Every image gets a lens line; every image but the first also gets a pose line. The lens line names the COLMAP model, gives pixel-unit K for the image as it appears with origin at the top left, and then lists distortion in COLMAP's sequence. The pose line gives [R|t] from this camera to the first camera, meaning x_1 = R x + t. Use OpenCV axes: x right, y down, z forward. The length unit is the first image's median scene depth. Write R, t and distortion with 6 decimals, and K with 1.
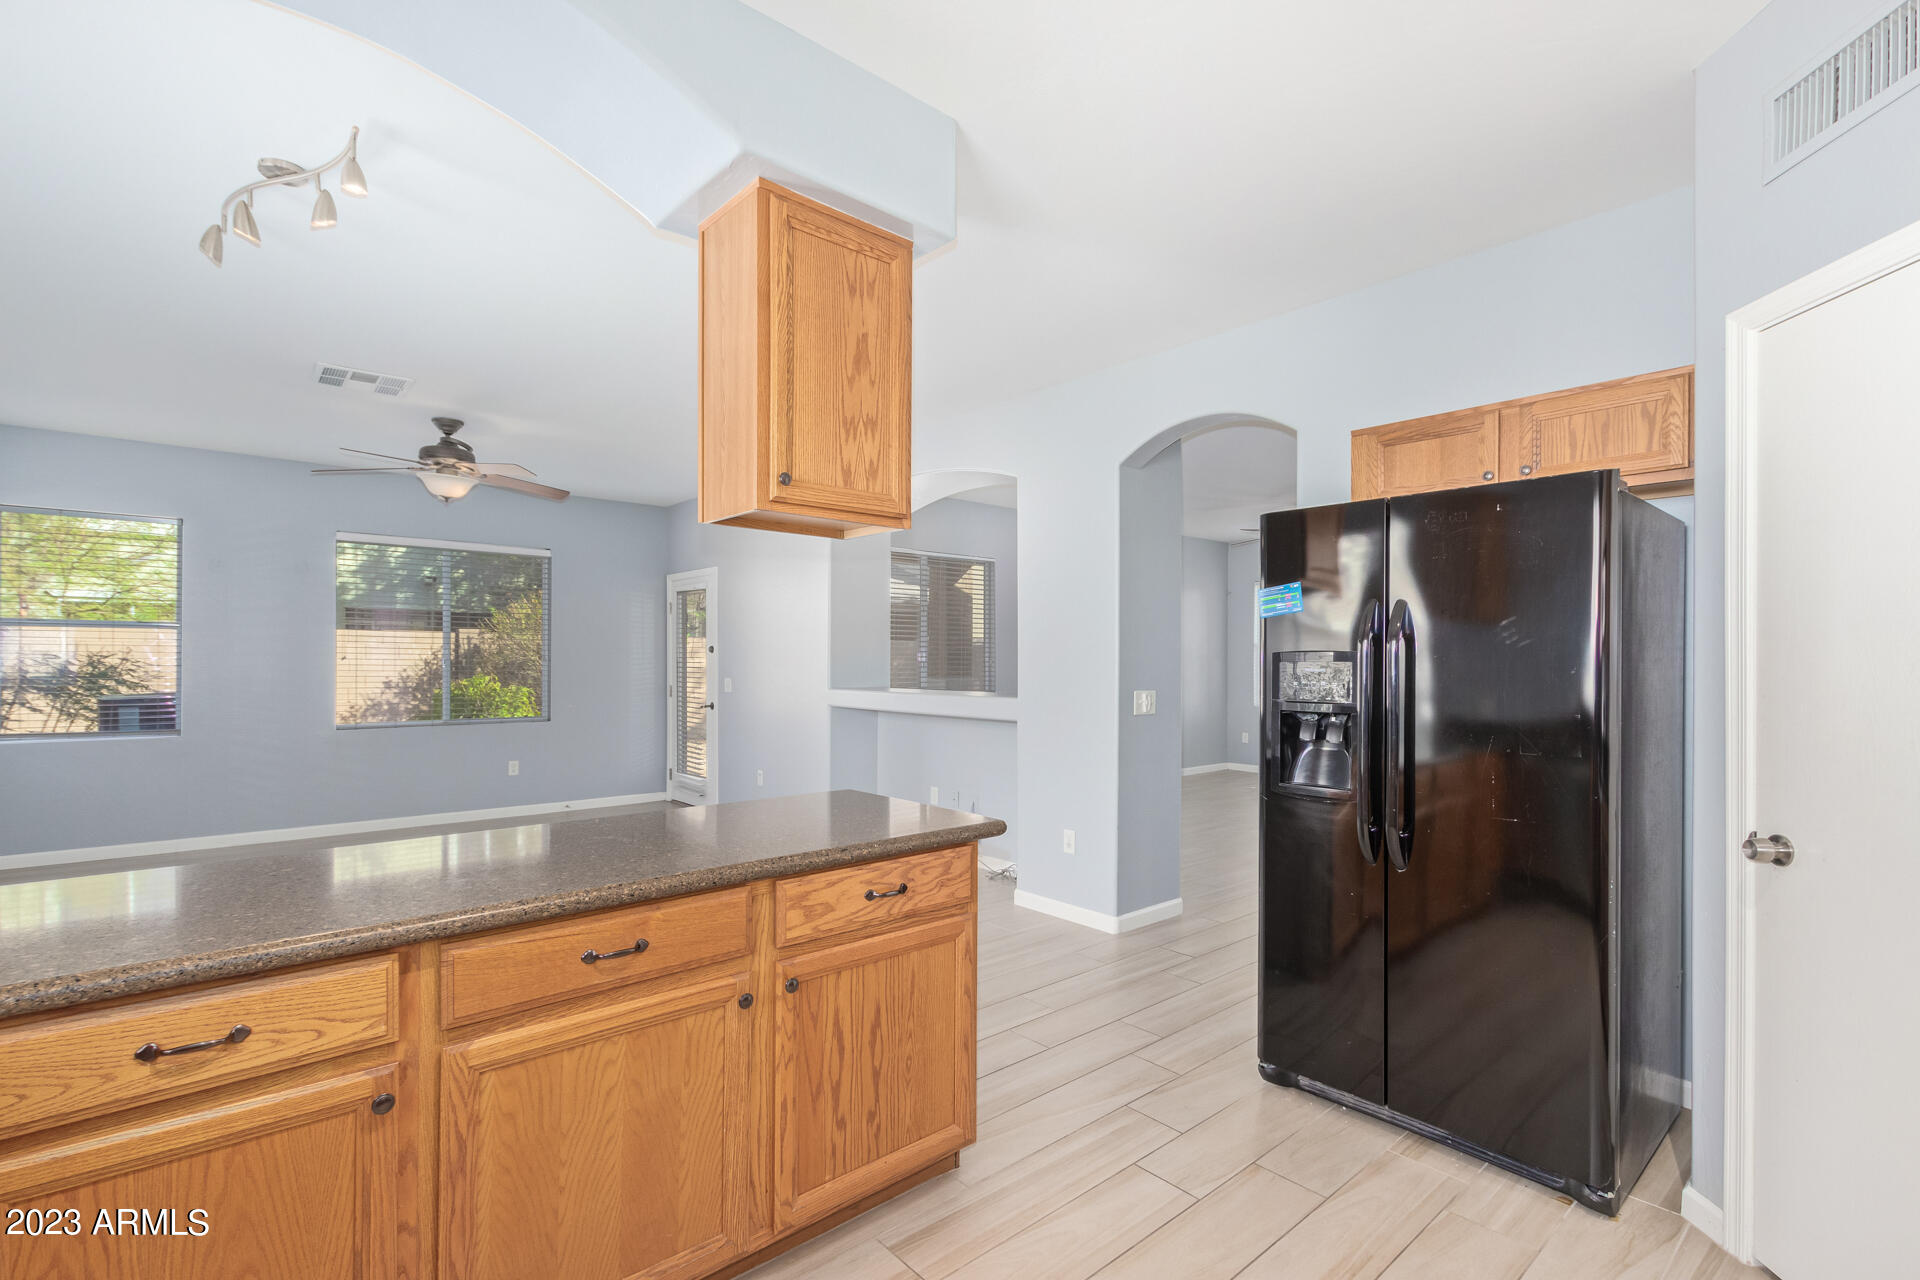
lens RADIAL K [[883.4, 0, 969.9], [0, 883.4, 648.8], [0, 0, 1]] dist [0.010035, -0.000278]
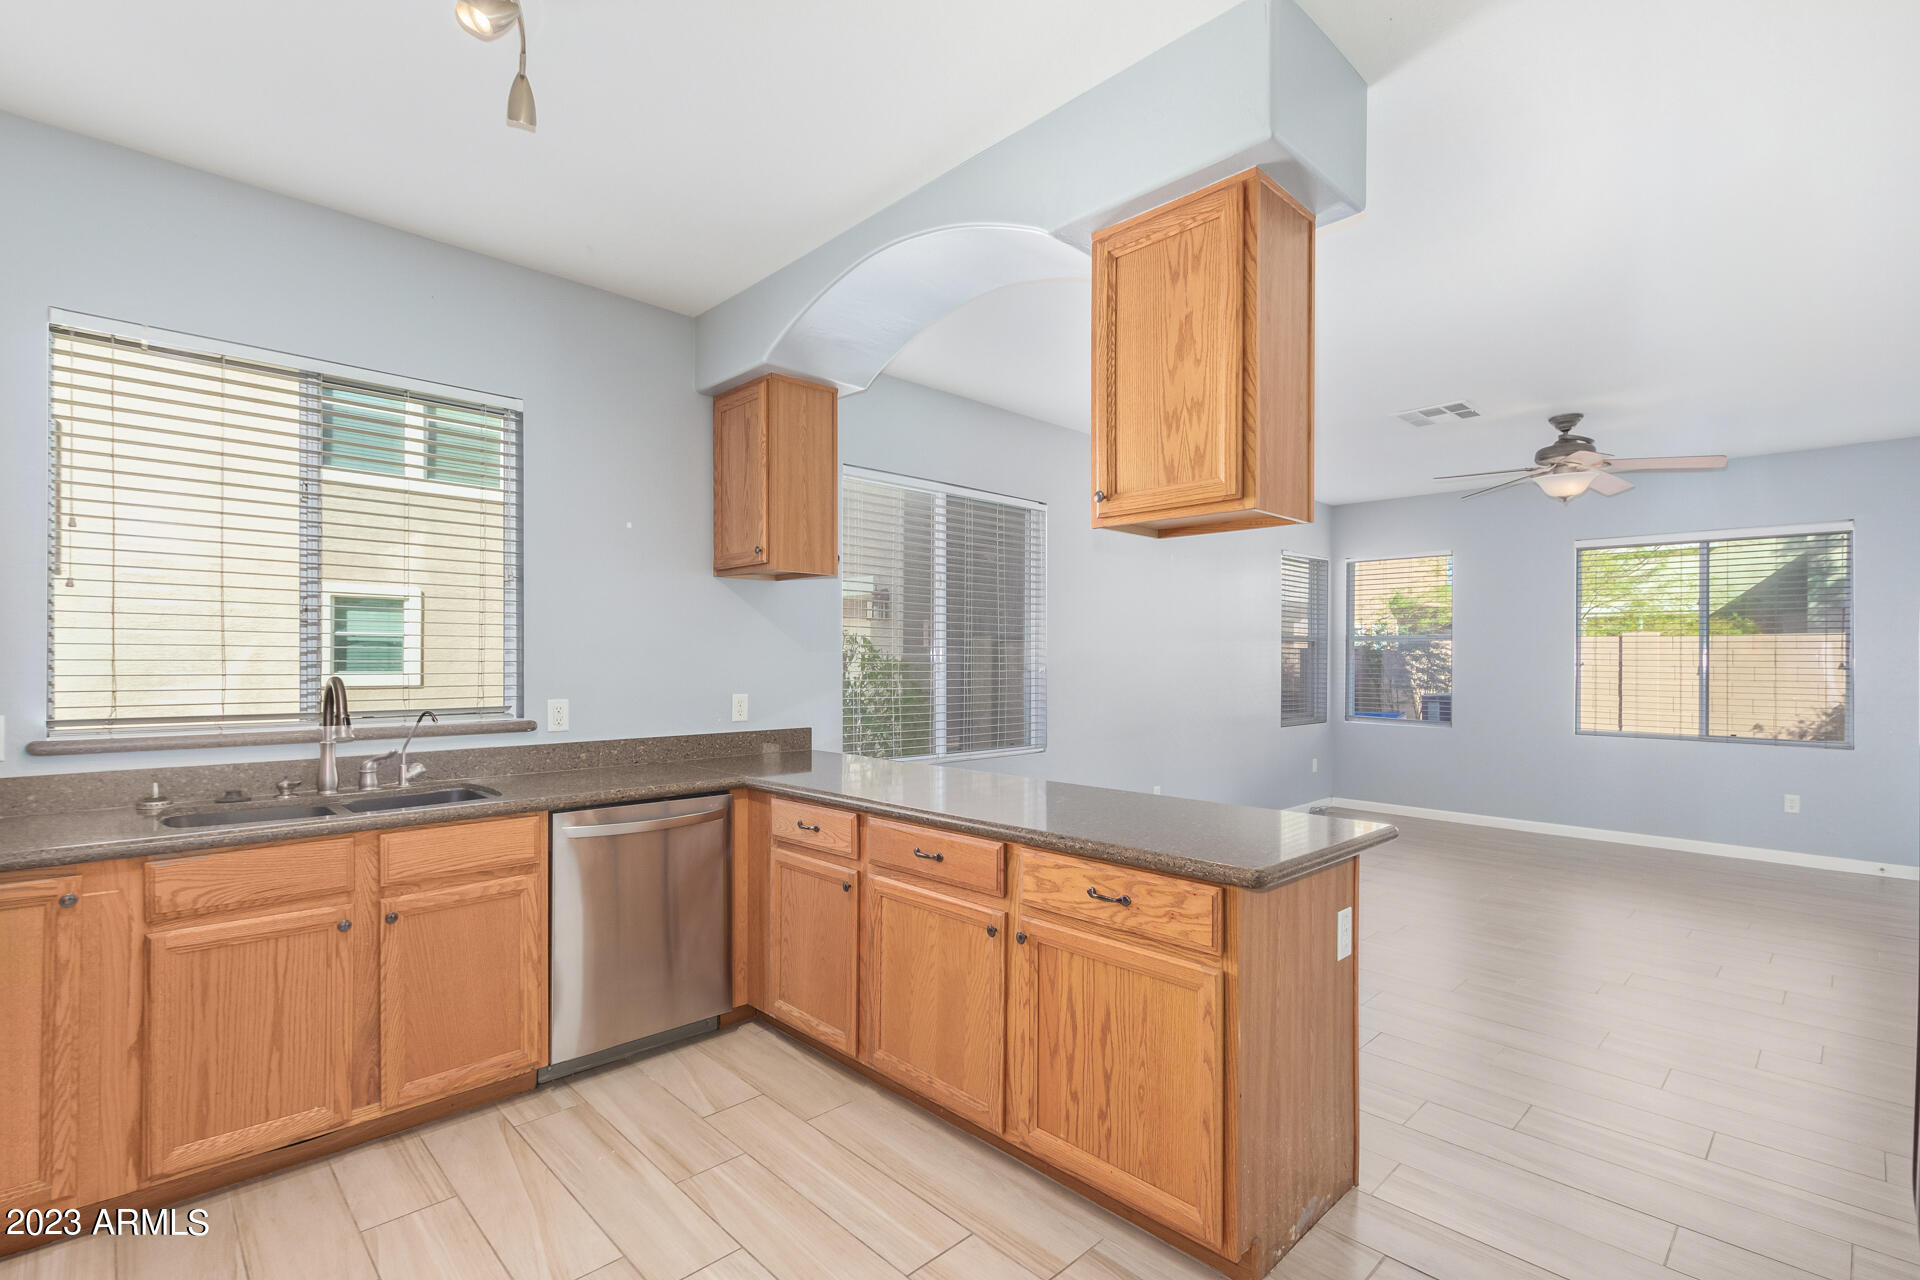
lens RADIAL K [[883.4, 0, 960.0], [0, 883.4, 652.1], [0, 0, 1]] dist [0.010035, -0.000278]
pose [[0.048322, -0.012518, -0.998753, 0.876481], [0.007162, 0.999900, -0.012186, 0.012440], [0.998806, -0.006564, 0.048407, 0.777572]]
